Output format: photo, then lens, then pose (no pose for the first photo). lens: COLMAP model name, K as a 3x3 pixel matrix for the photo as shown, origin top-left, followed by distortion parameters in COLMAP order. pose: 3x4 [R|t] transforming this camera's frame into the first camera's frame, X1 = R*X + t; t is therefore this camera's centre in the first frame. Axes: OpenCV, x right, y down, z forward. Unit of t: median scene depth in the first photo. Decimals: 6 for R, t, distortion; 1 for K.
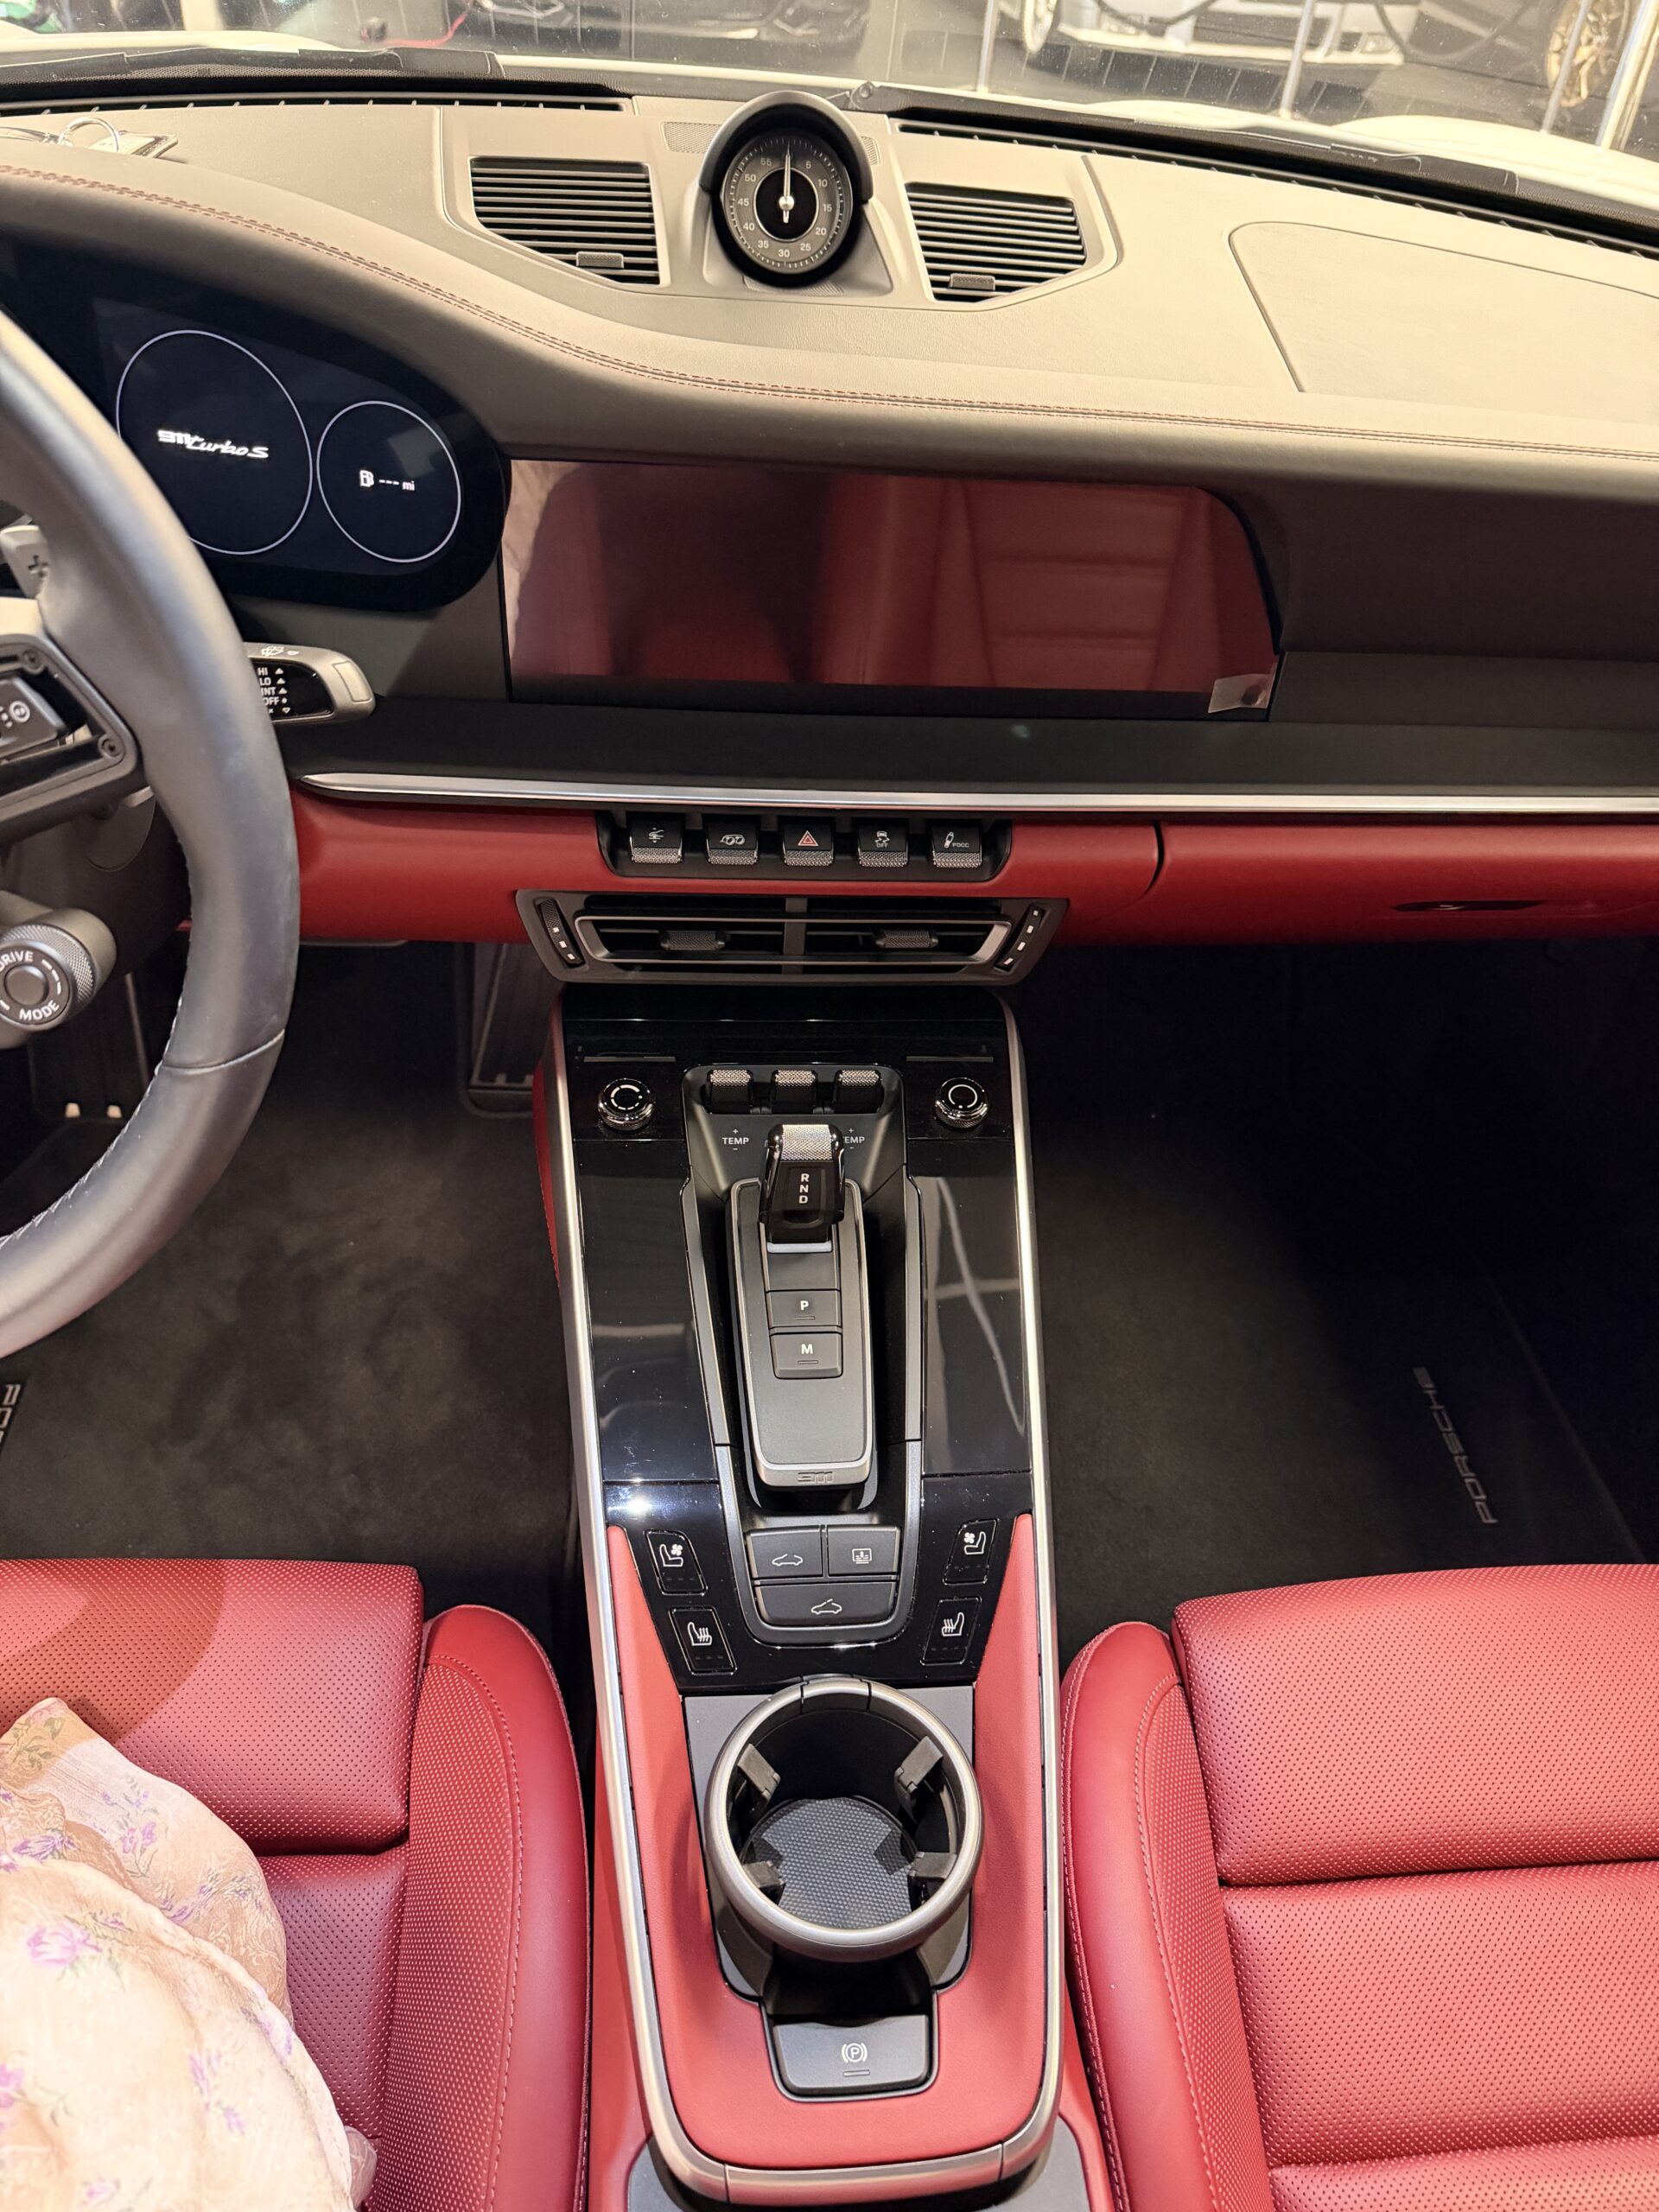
lens RADIAL K [[1585.9, 0, 829.5], [0, 1585.9, 1106.0], [0, 0, 1]] dist [0.005720, -0.004137]
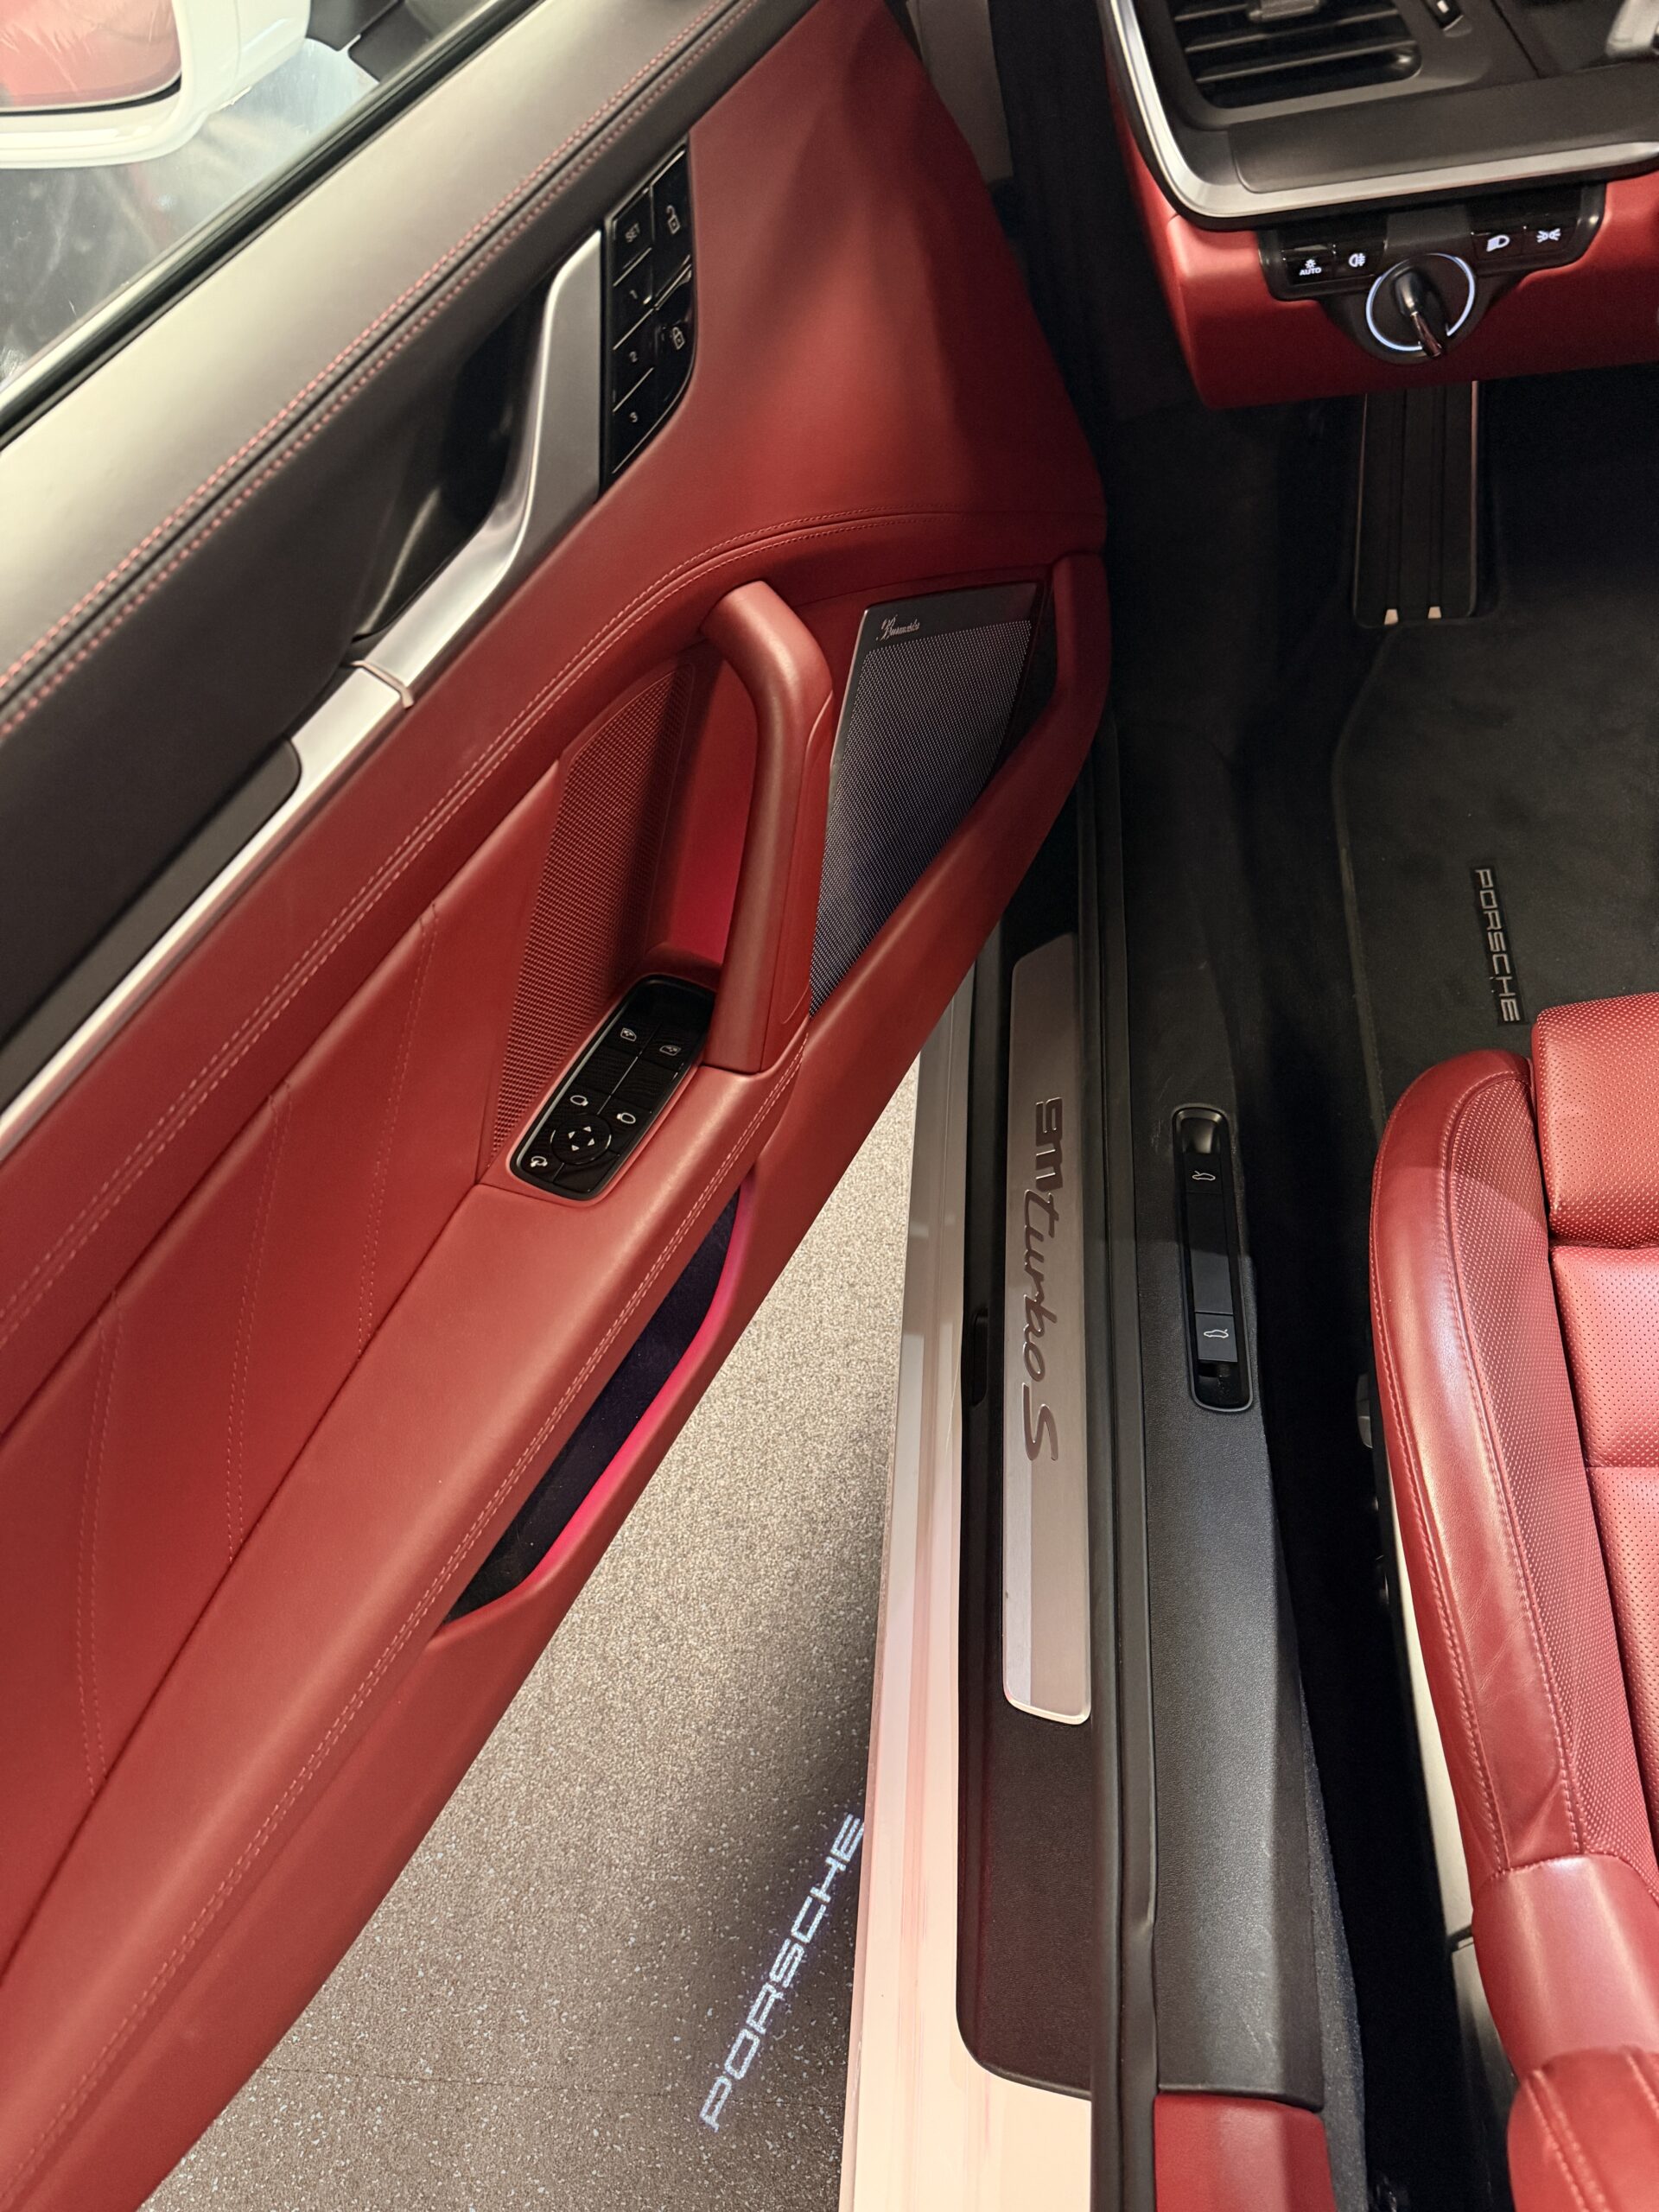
lens RADIAL K [[1585.9, 0, 829.5], [0, 1585.9, 1106.0], [0, 0, 1]] dist [0.005720, -0.004137]
pose [[0.951822, -0.040602, -0.303951, -0.903040], [0.111284, 0.969358, 0.218999, 0.074622], [0.285746, -0.242273, 0.927175, -0.185431]]
